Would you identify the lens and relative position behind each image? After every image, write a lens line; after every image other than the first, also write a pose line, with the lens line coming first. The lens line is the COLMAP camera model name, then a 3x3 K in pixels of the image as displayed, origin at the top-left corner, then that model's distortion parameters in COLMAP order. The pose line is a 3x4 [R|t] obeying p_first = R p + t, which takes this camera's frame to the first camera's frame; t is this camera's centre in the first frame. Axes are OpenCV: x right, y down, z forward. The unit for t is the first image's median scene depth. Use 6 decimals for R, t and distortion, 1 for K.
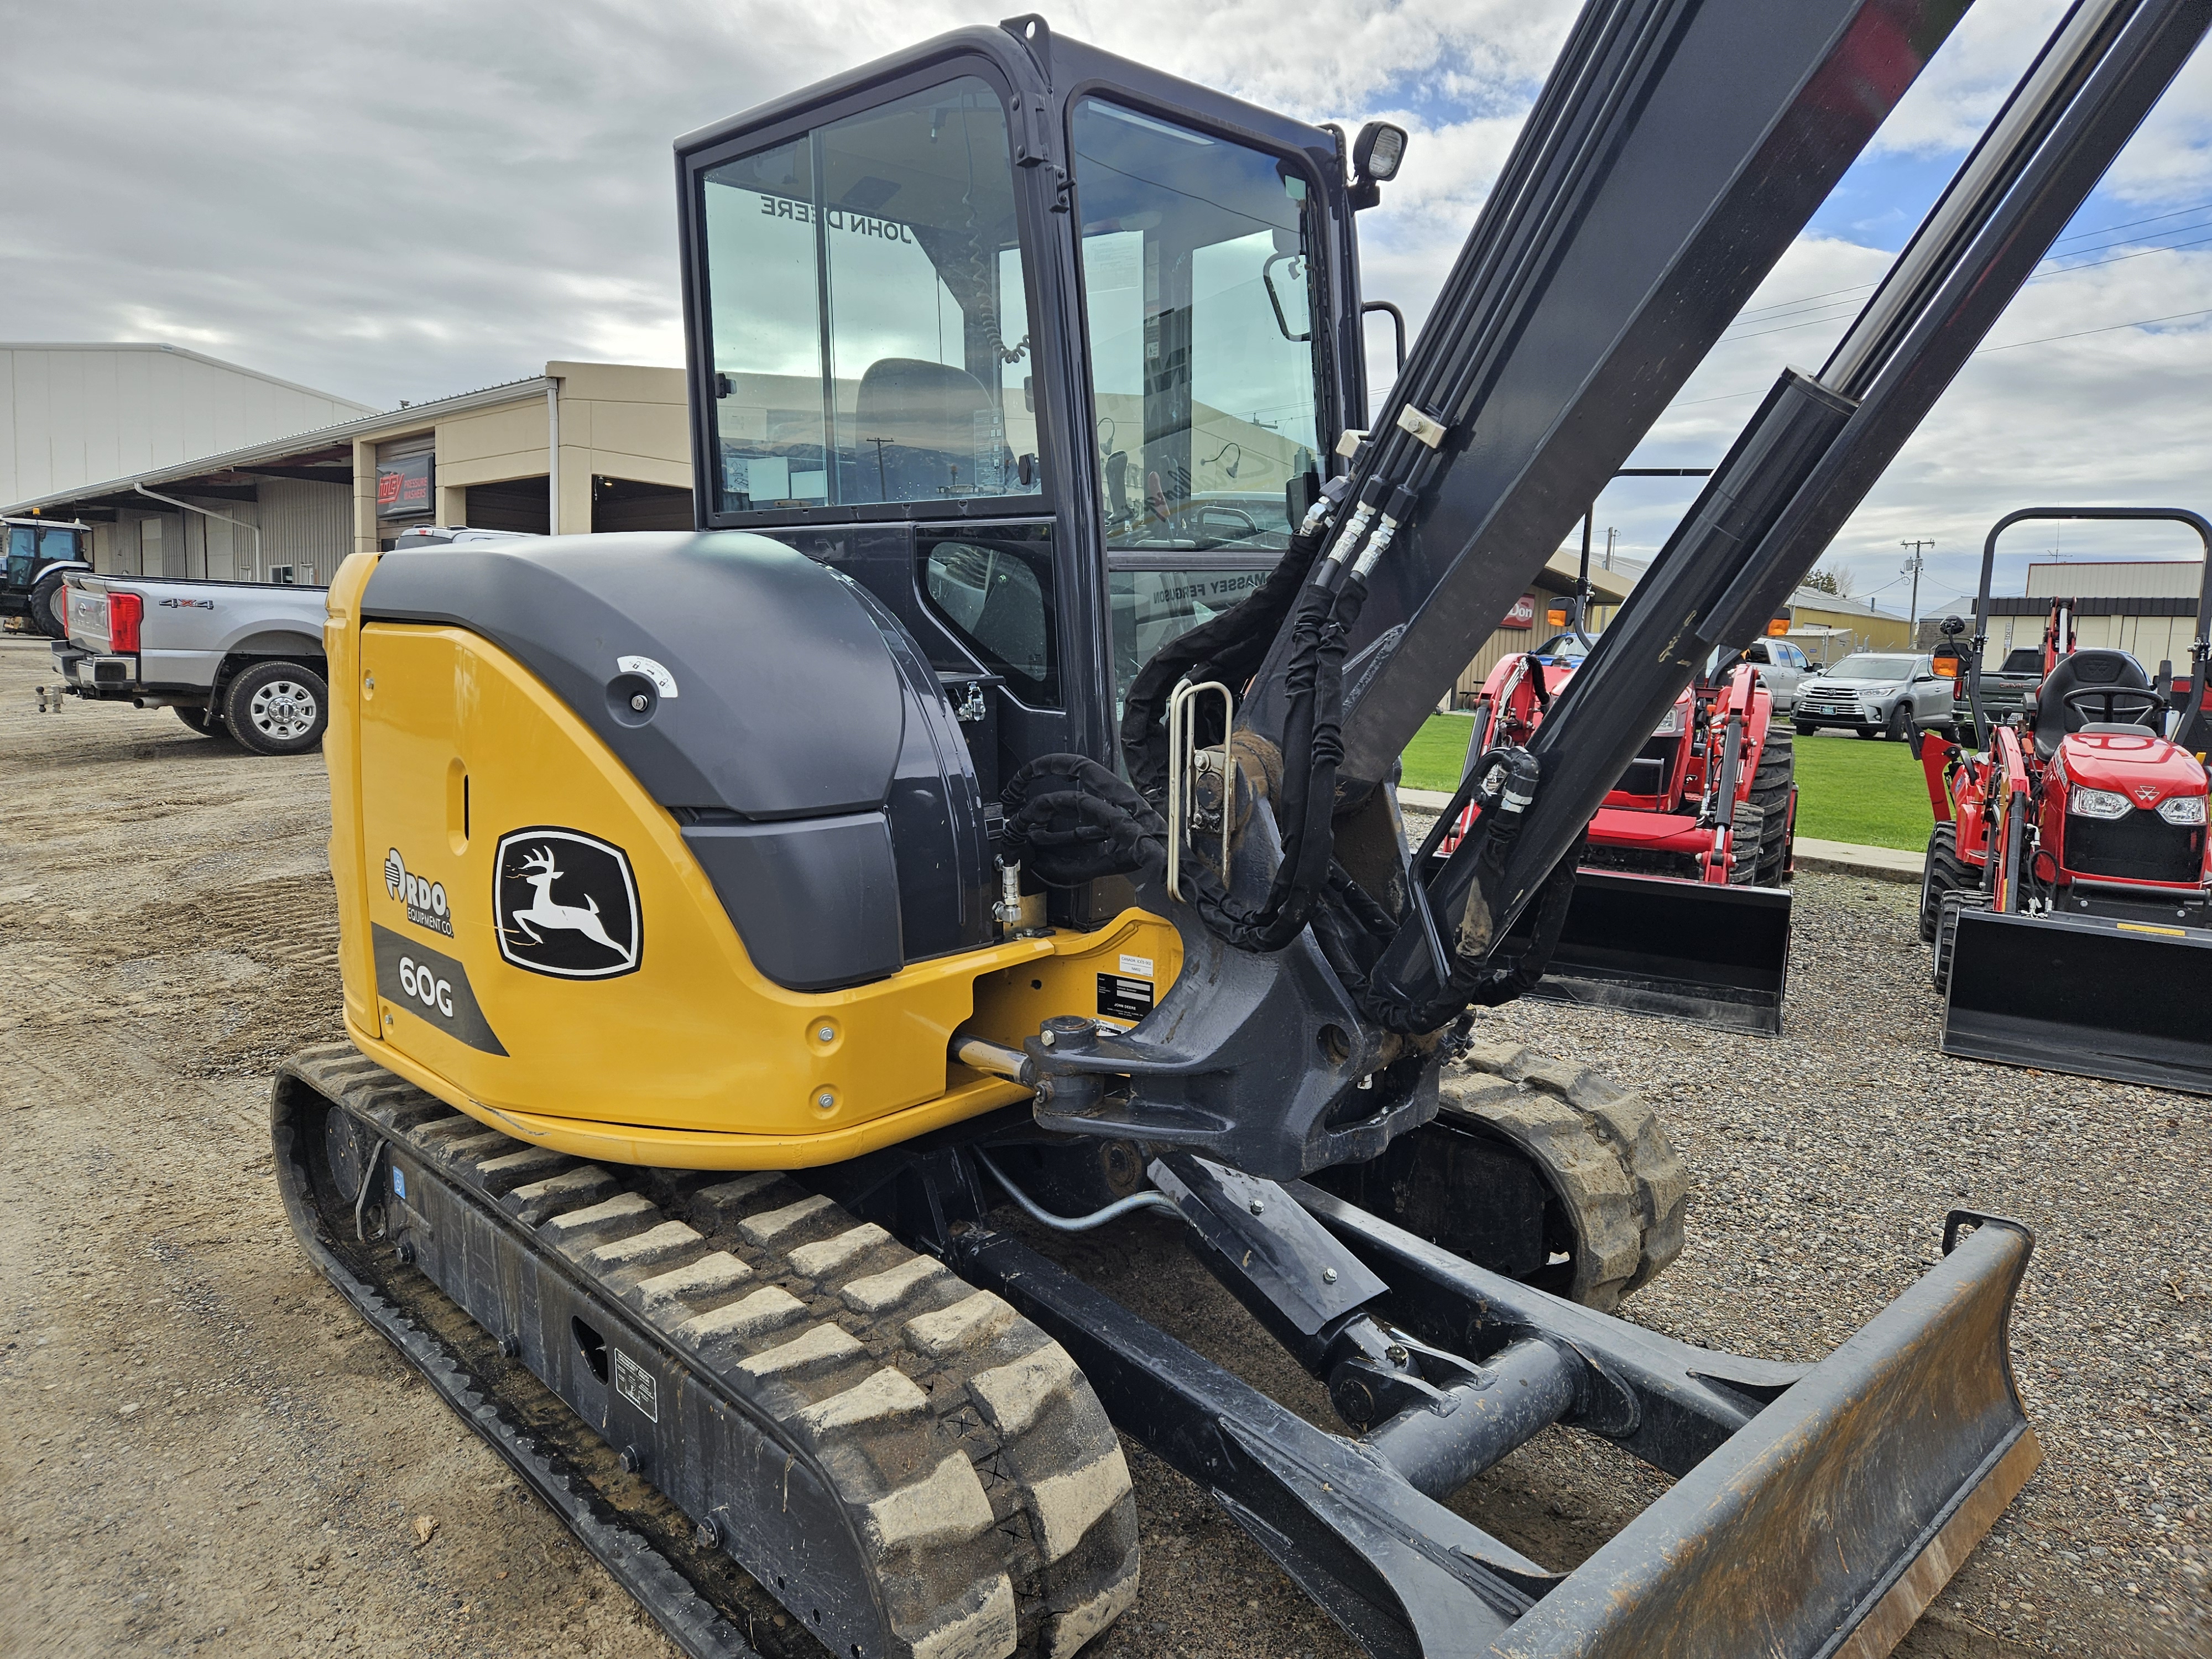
lens RADIAL K [[1472.2, 0, 1097.7], [0, 1472.2, 837.8], [0, 0, 1]] dist [0.080273, -0.067597]
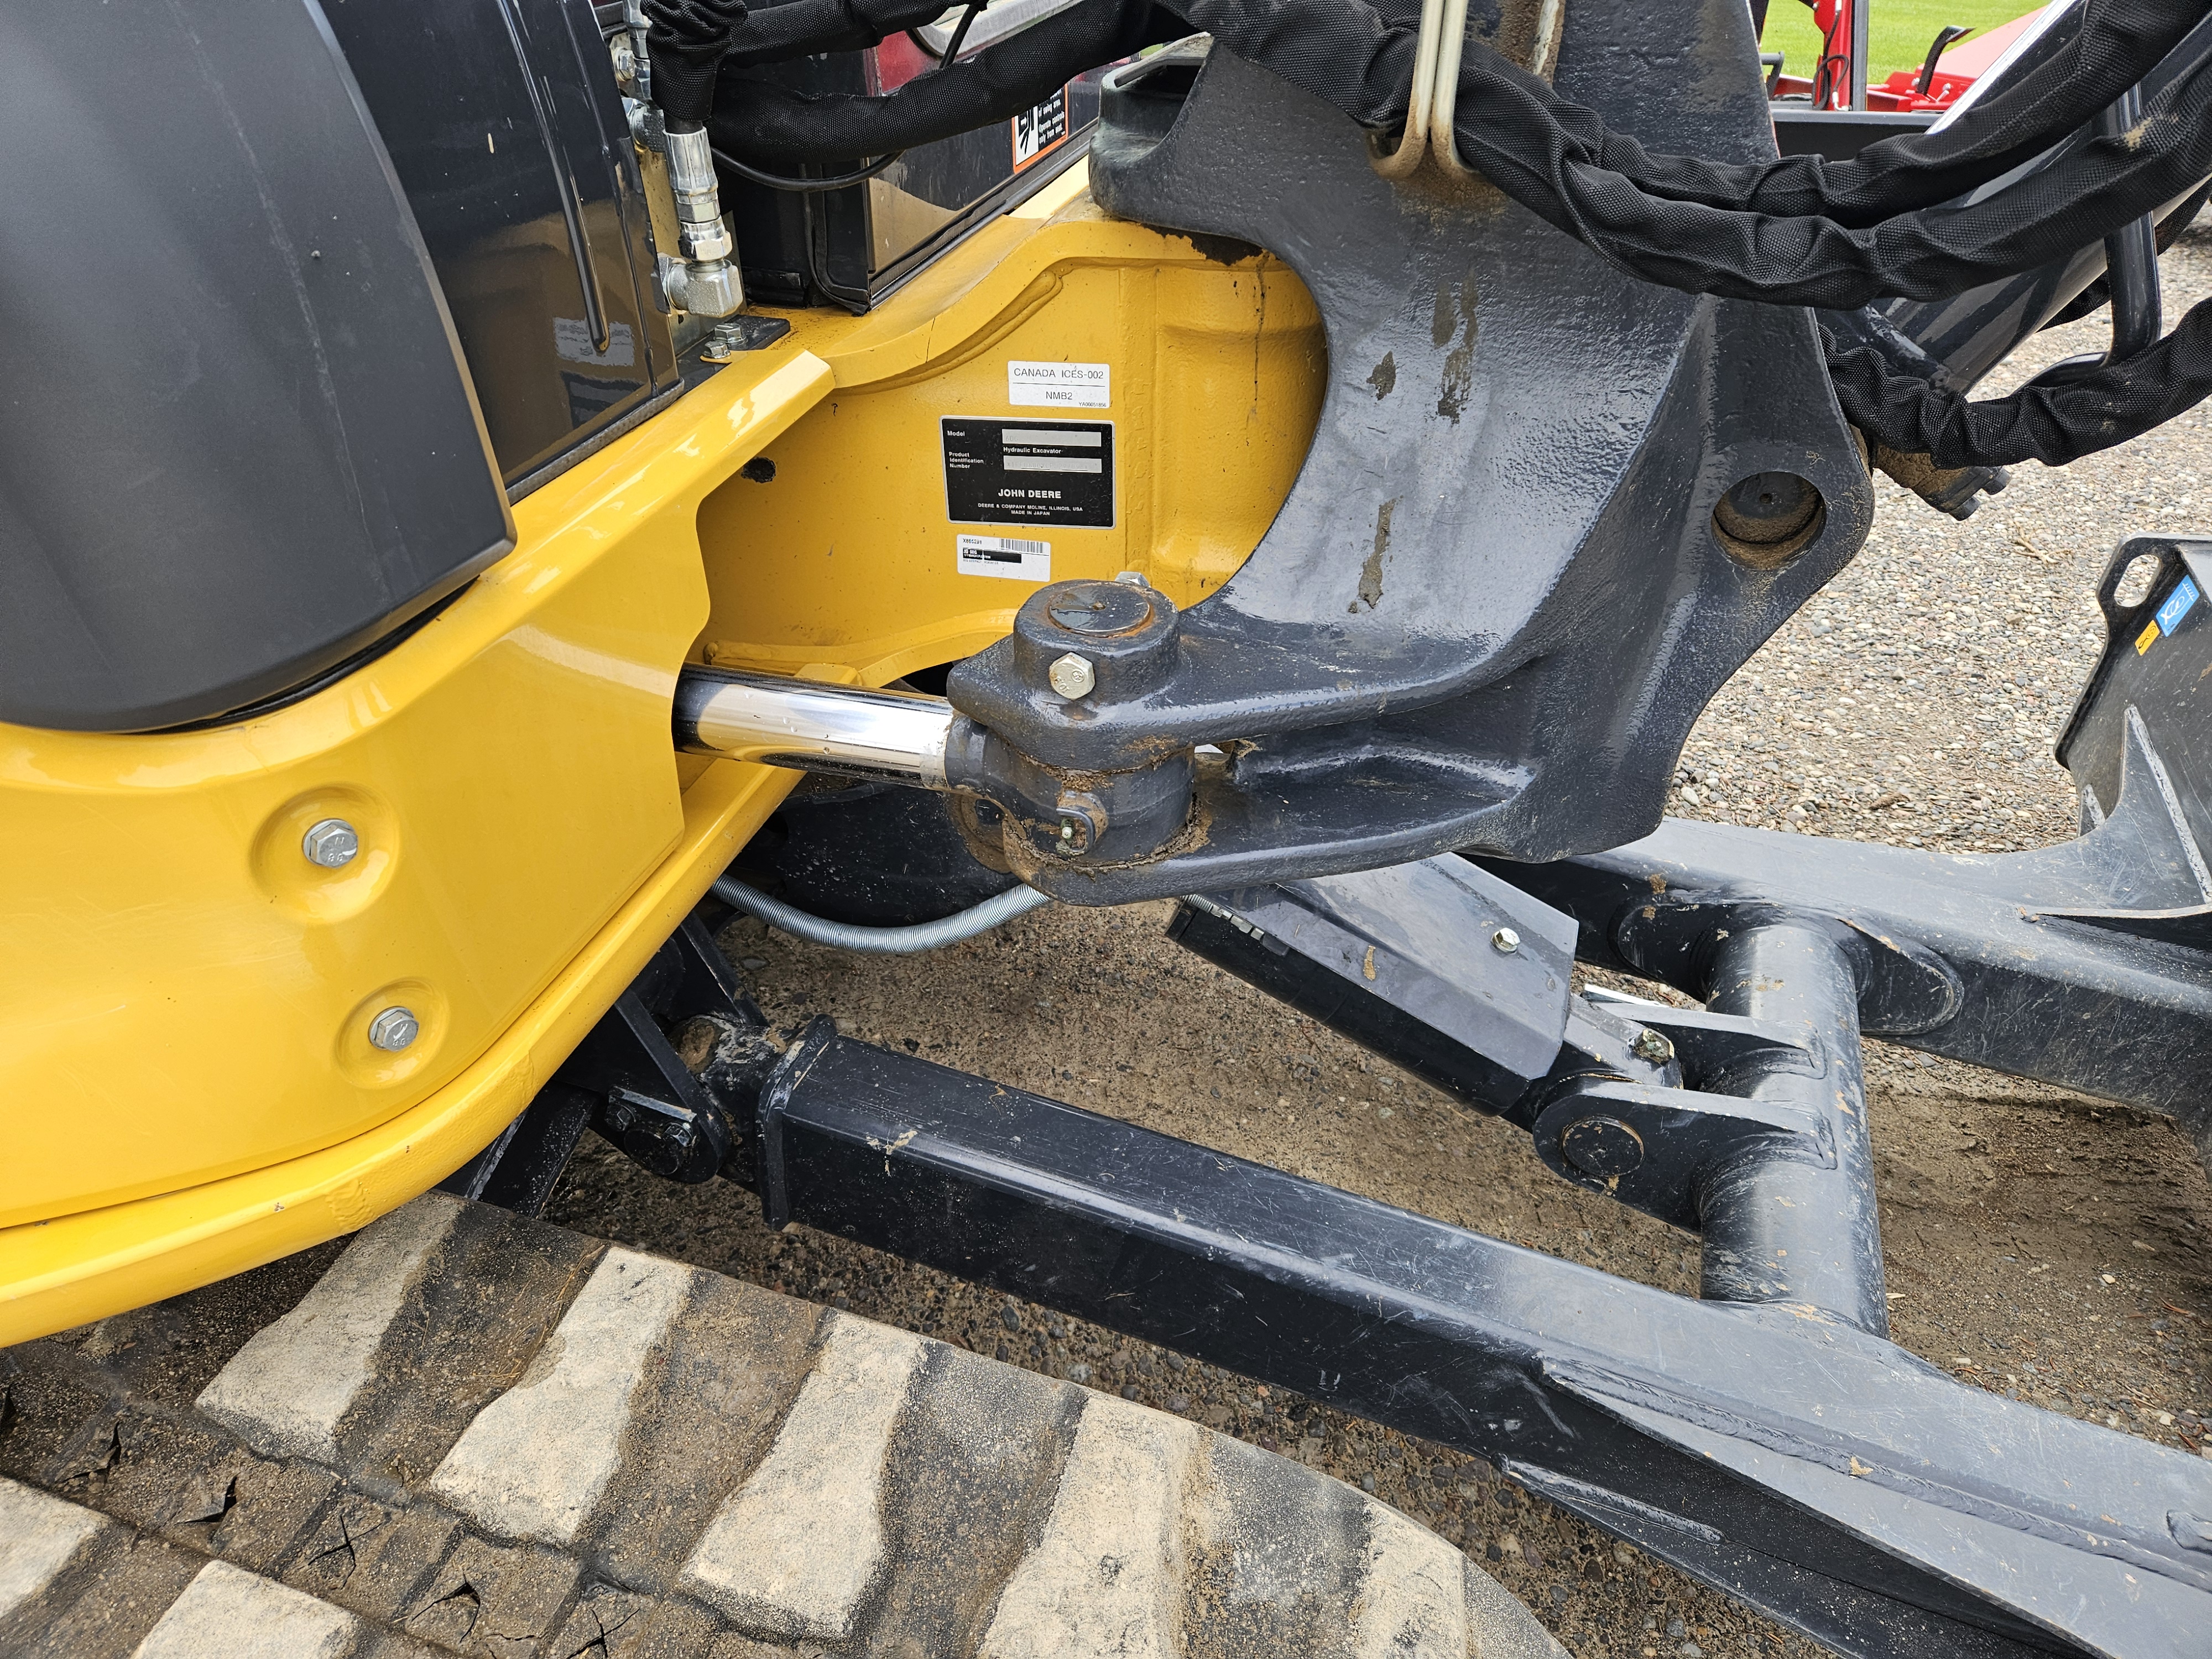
lens RADIAL K [[1472.2, 0, 1086.7], [0, 1472.2, 826.9], [0, 0, 1]] dist [0.080273, -0.067597]
pose [[0.885915, -0.278462, 0.370963, -0.155003], [0.092125, 0.889449, 0.447654, 0.017301], [-0.454608, -0.362408, 0.813629, 0.681296]]
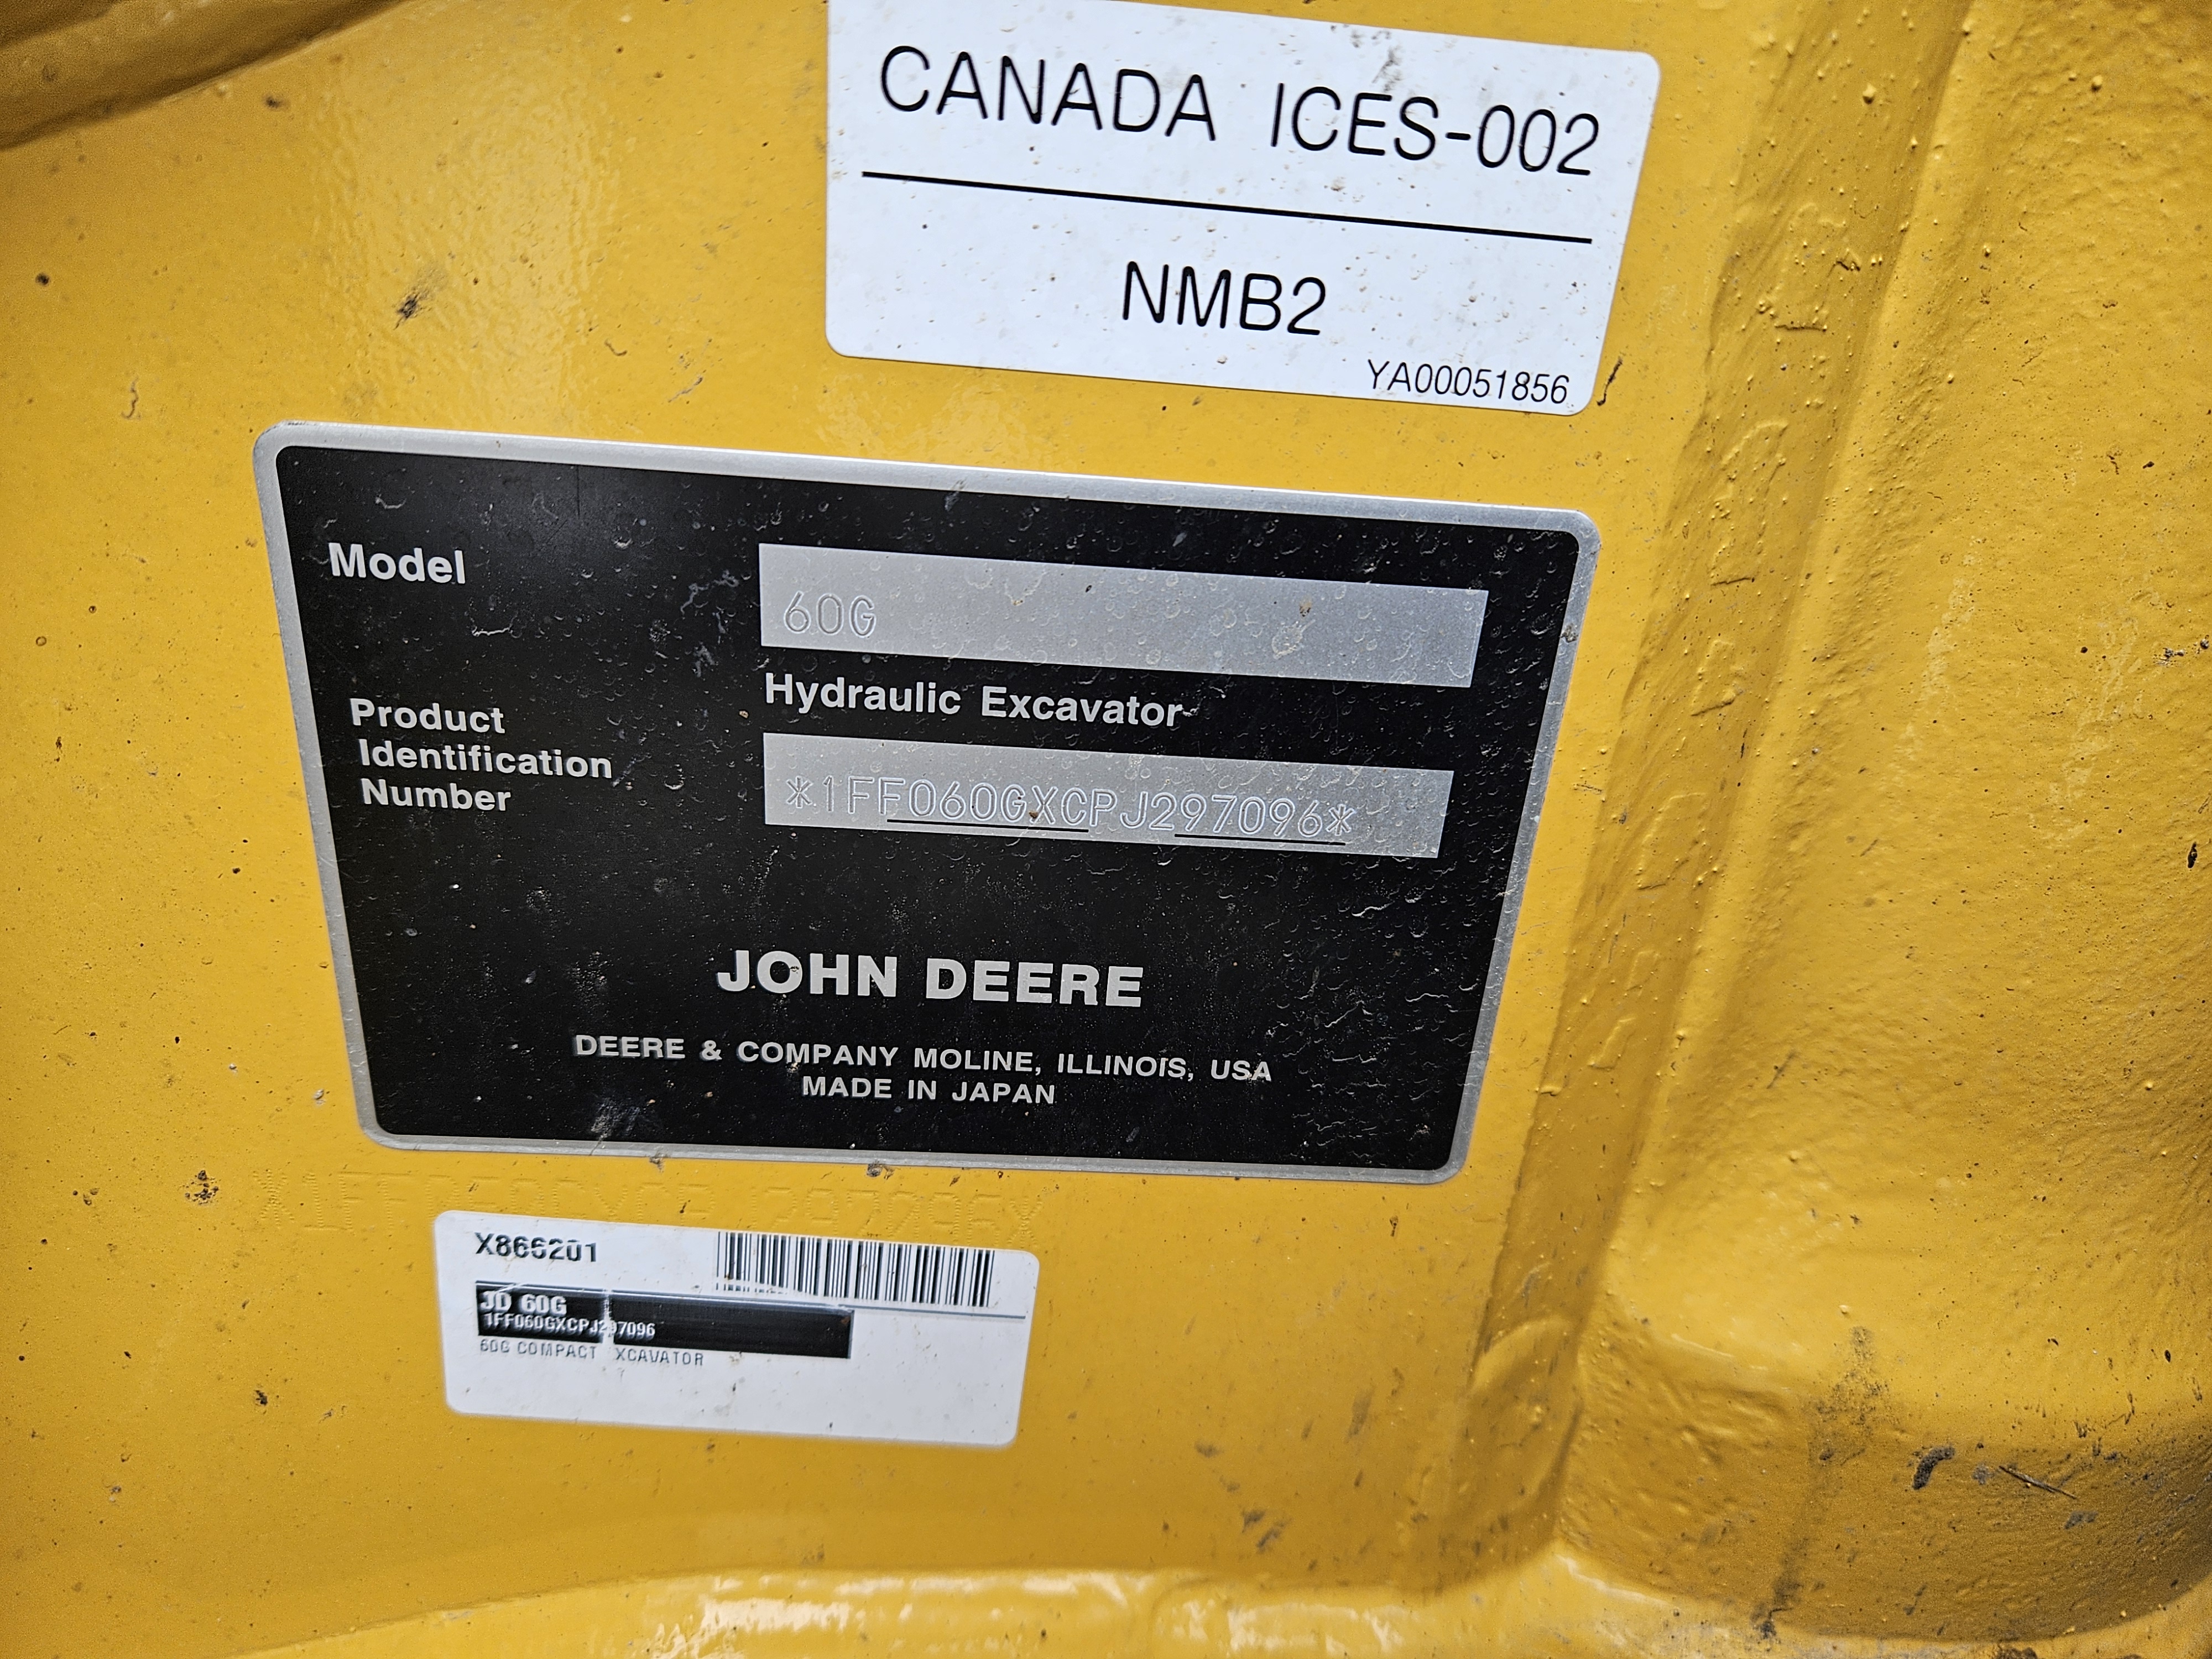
lens RADIAL K [[1472.2, 0, 1061.6], [0, 1472.2, 810.5], [0, 0, 1]] dist [0.080273, -0.067597]
pose [[0.794932, -0.206432, 0.570499, -0.011295], [0.025313, 0.950800, 0.308771, 0.096885], [-0.606170, -0.231011, 0.761047, 1.029761]]
